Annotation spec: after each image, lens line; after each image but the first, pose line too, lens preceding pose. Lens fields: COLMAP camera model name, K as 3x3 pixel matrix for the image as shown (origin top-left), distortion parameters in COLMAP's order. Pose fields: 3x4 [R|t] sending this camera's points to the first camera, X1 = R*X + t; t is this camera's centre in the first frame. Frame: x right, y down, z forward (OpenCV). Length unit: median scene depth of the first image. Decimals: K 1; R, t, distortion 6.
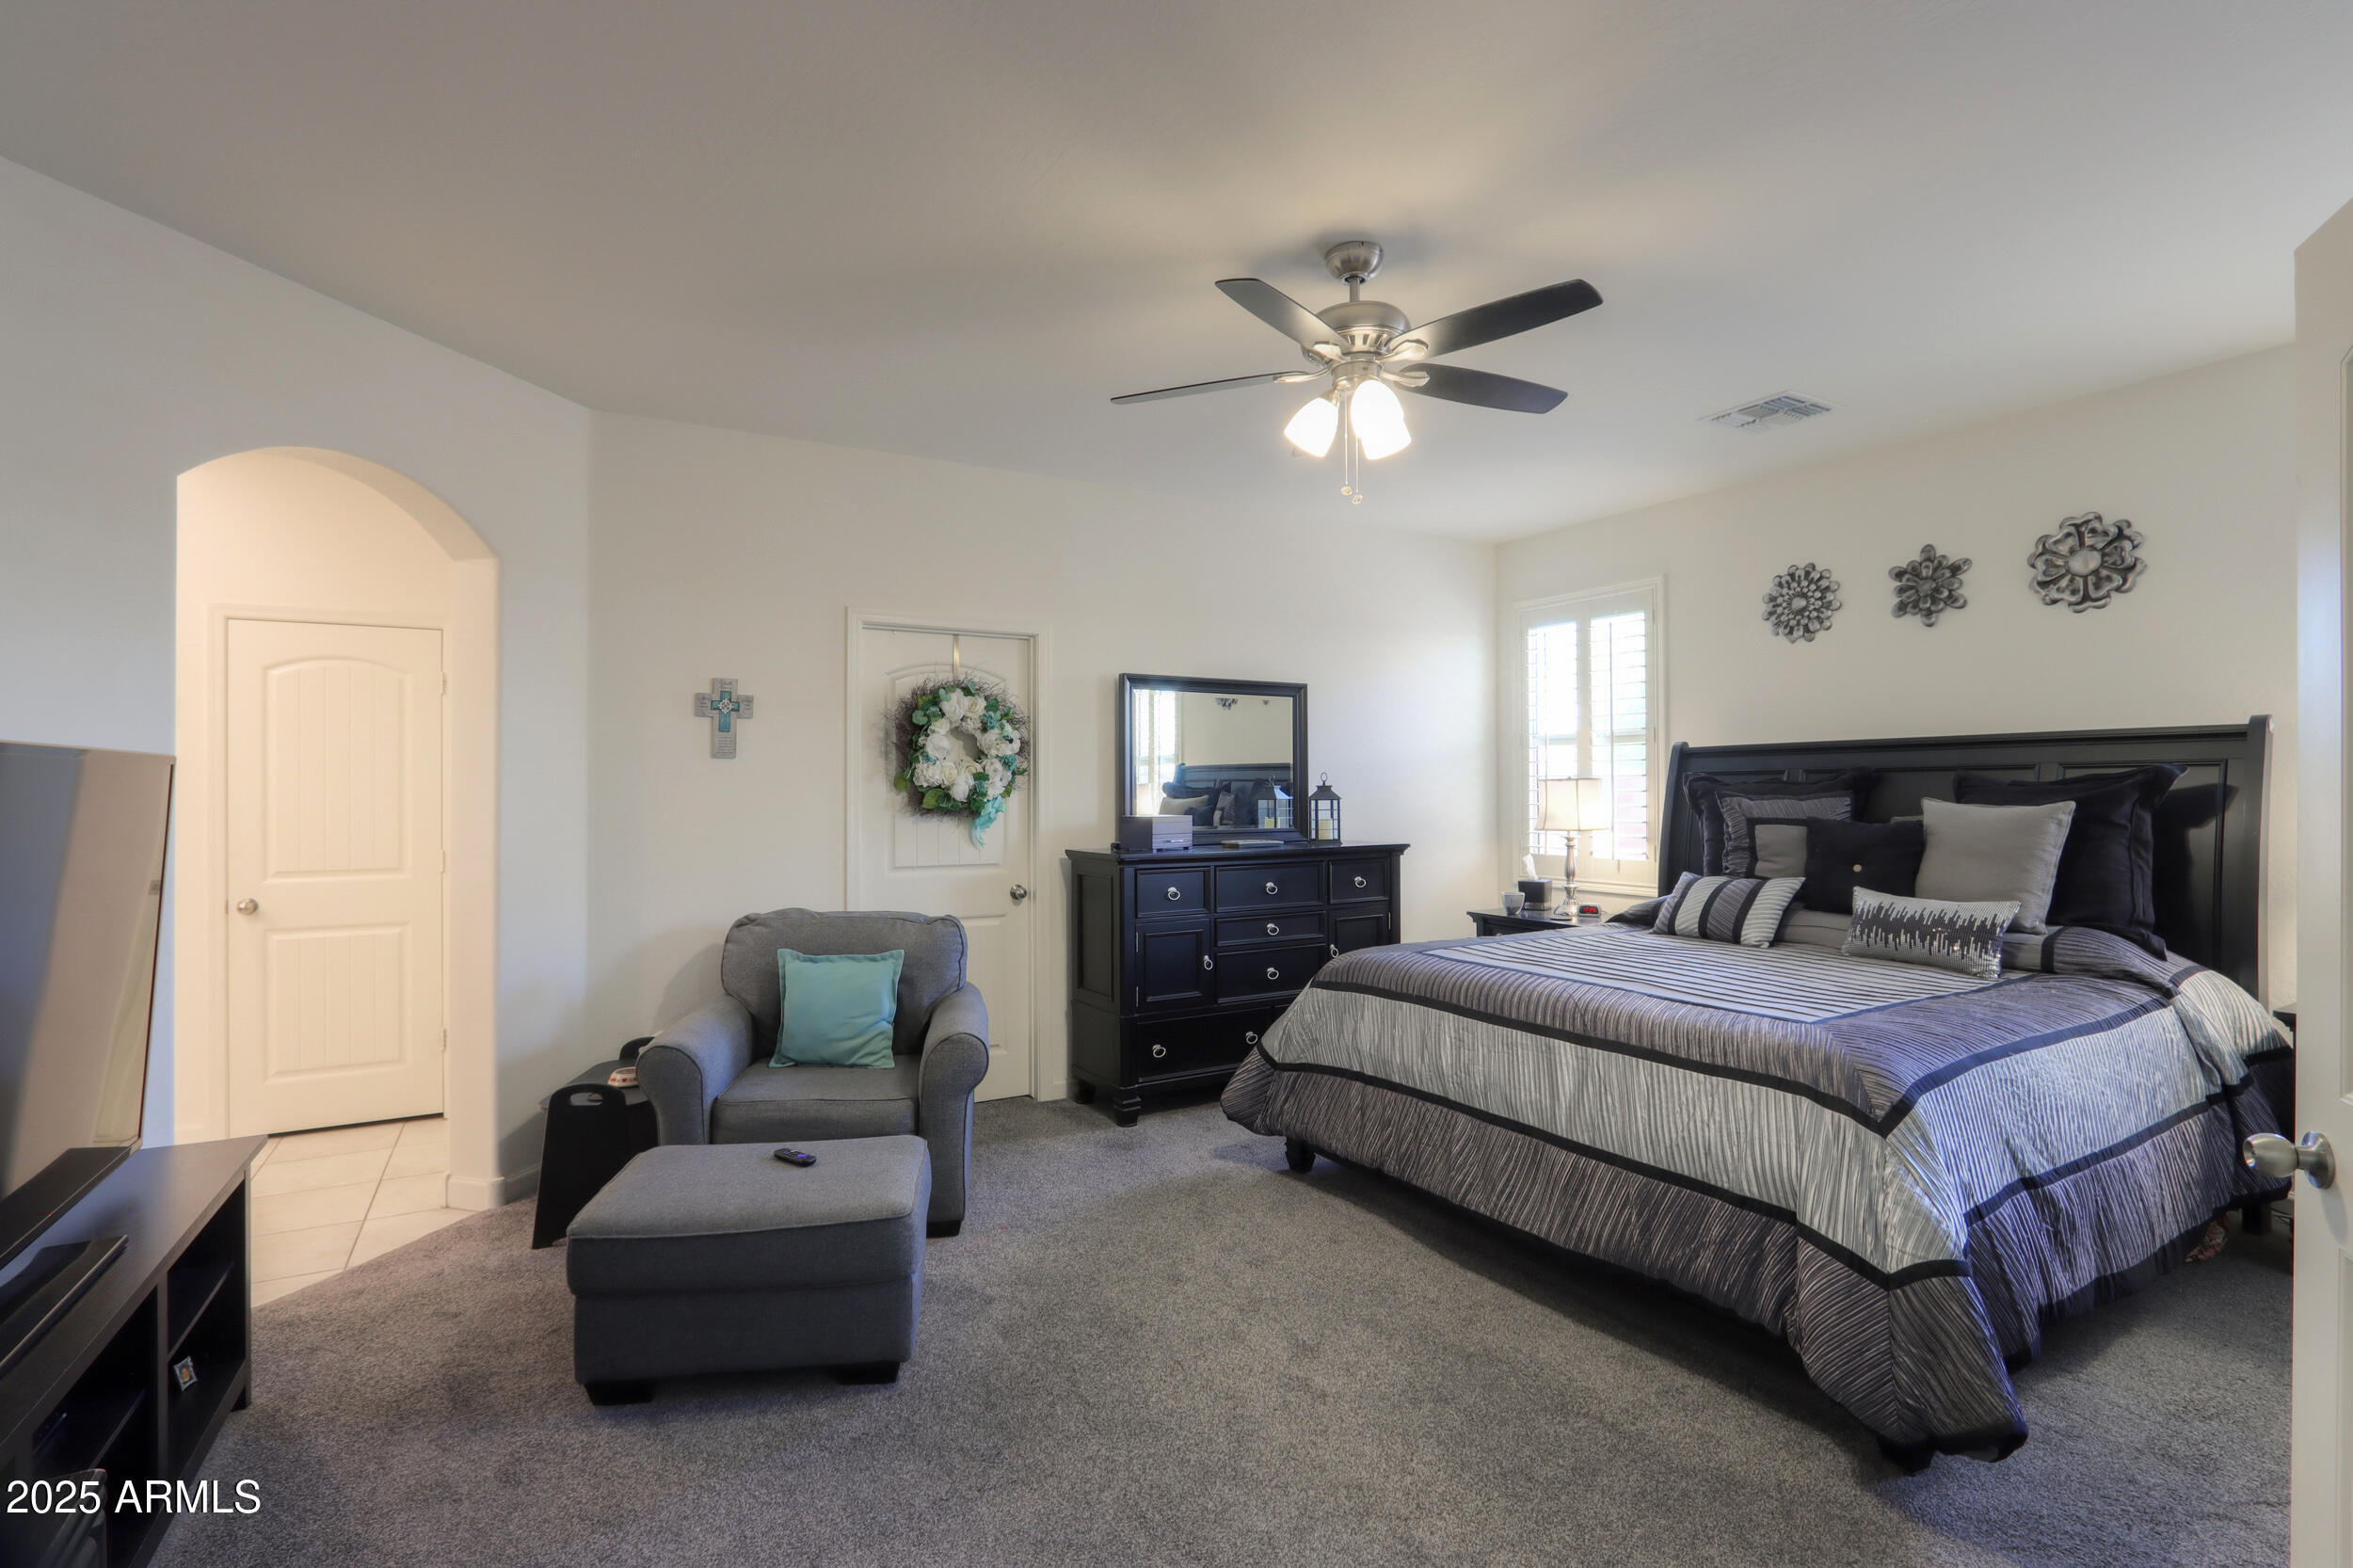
lens RADIAL K [[1082.5, 0, 1126.3], [0, 1082.5, 781.6], [0, 0, 1]] dist [0.000201, 0.000192]
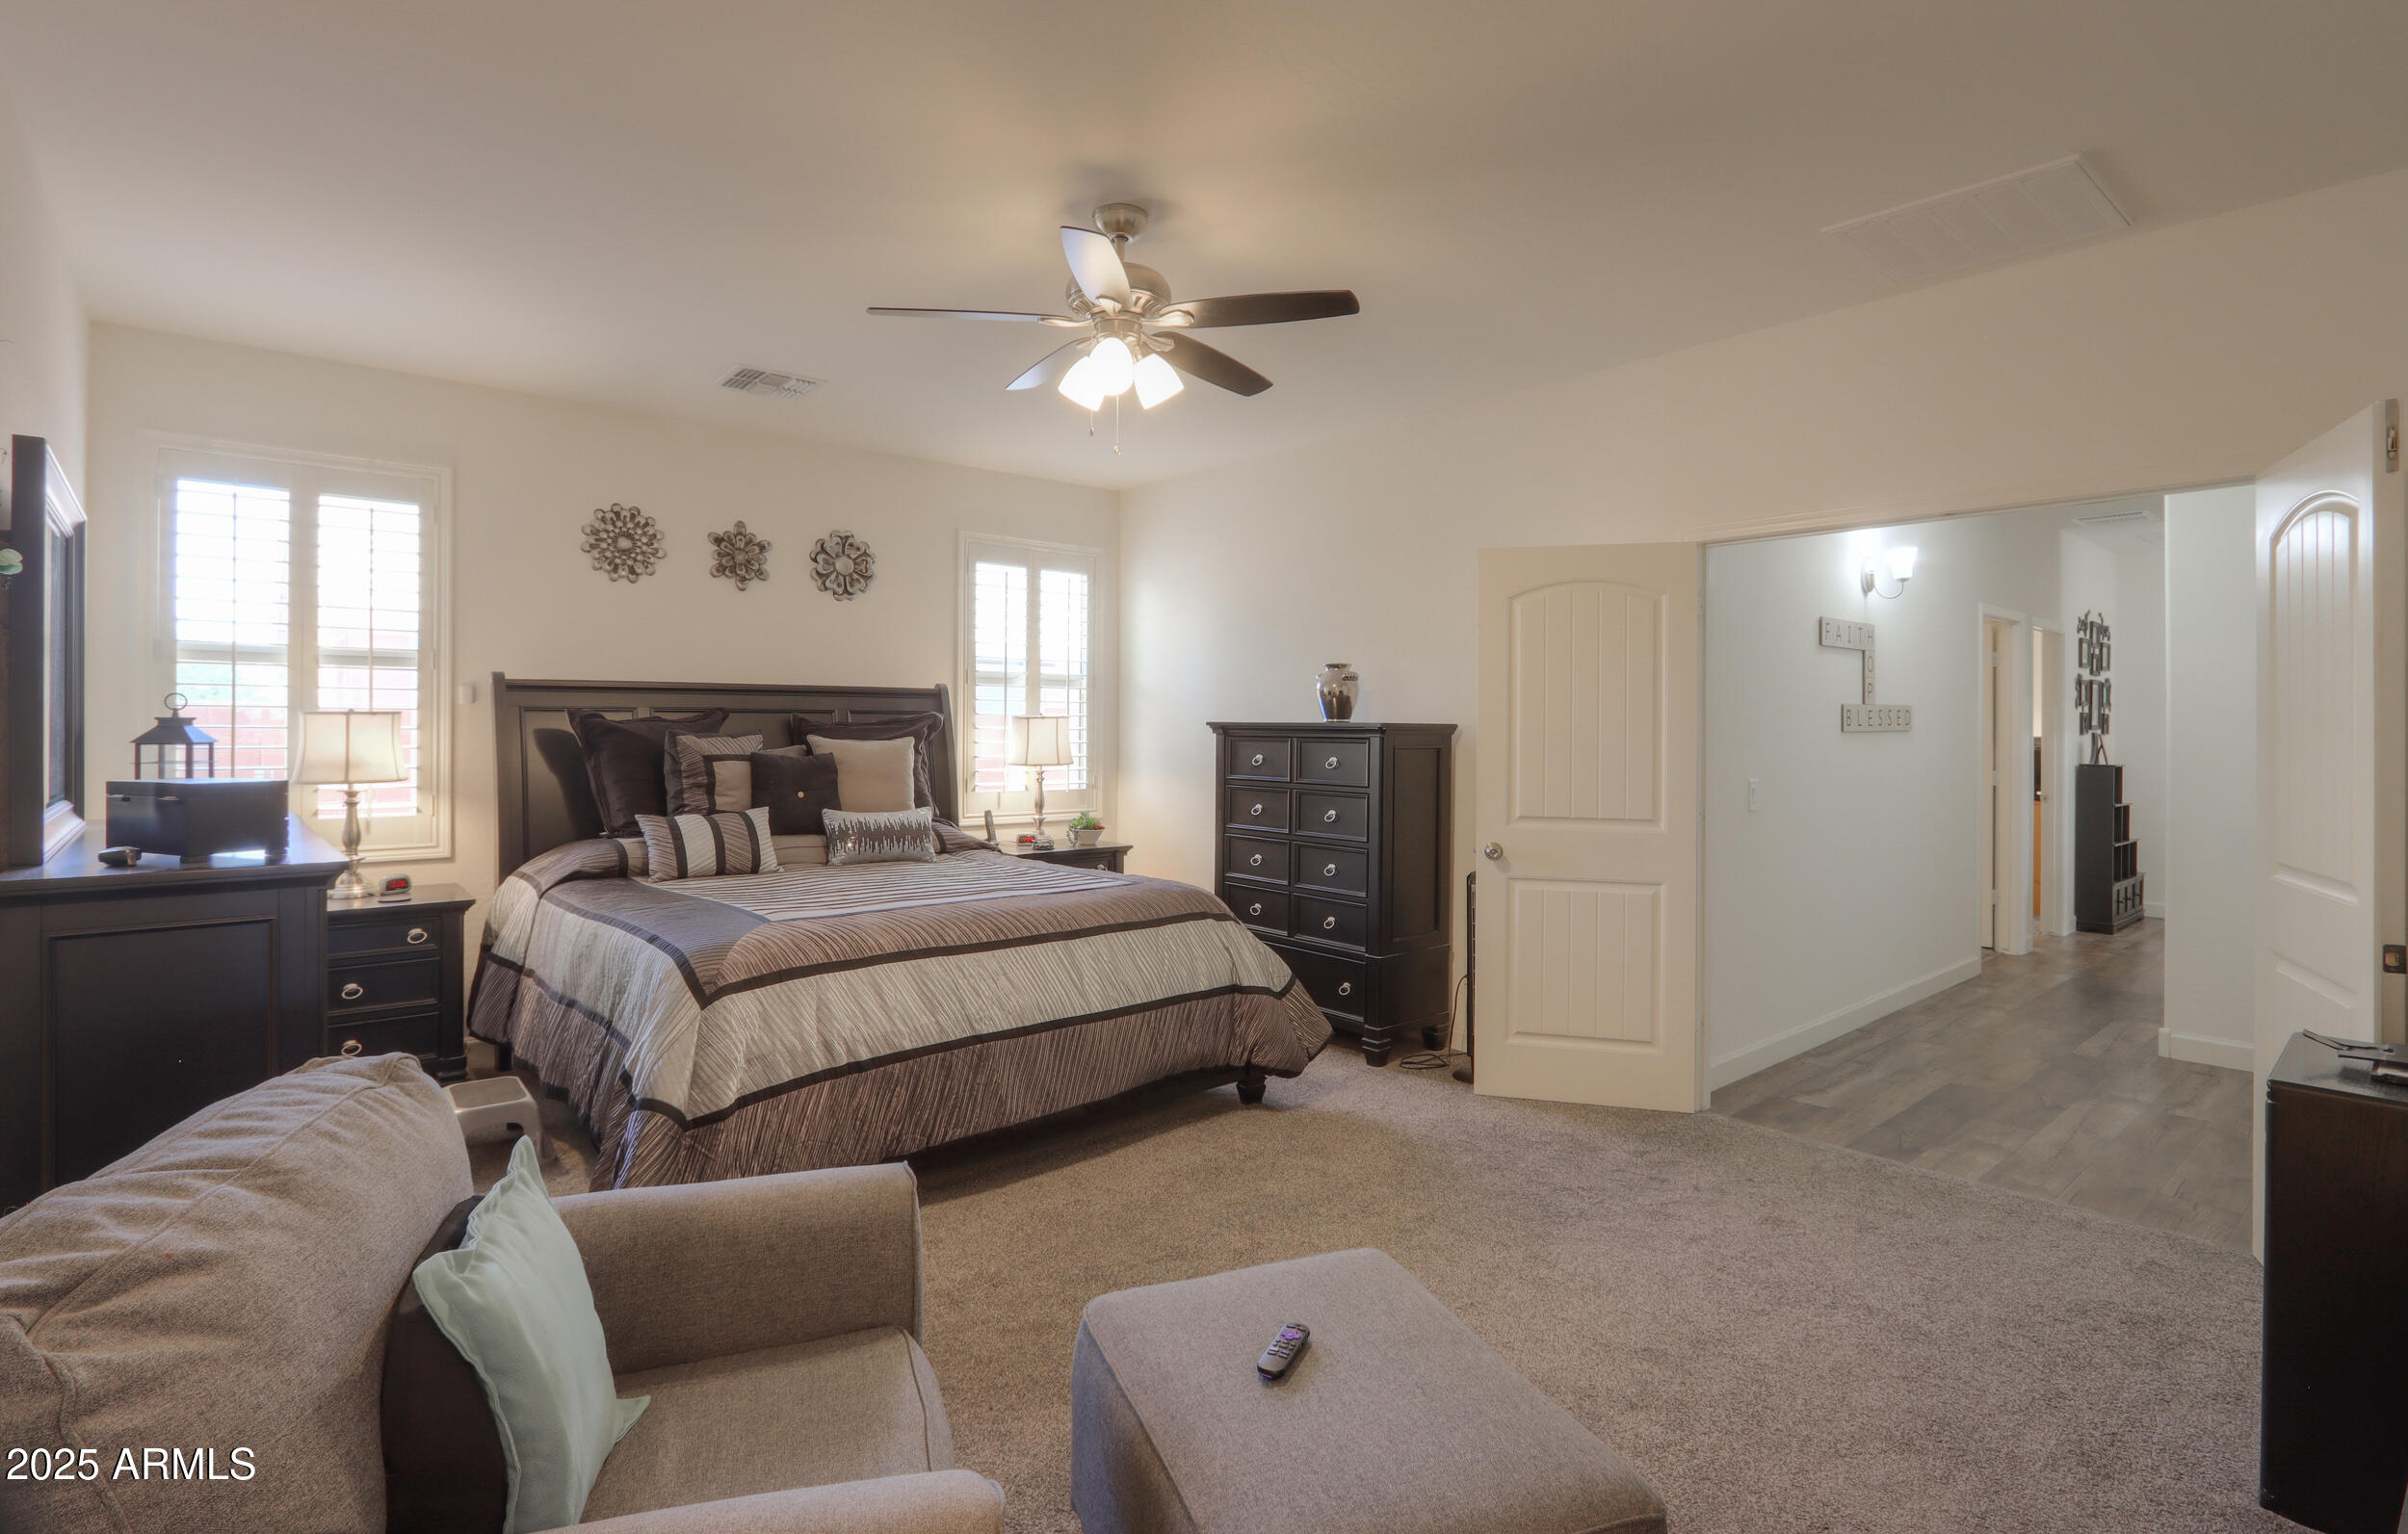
lens RADIAL K [[1148.4, 0, 1201.1], [0, 1148.4, 731.8], [0, 0, 1]] dist [-0.002015, -0.000165]
pose [[-0.190353, -0.001419, 0.981715, -0.576550], [-0.011211, 0.999937, -0.000728, 0.006420], [-0.981652, -0.011145, -0.190357, 0.729694]]
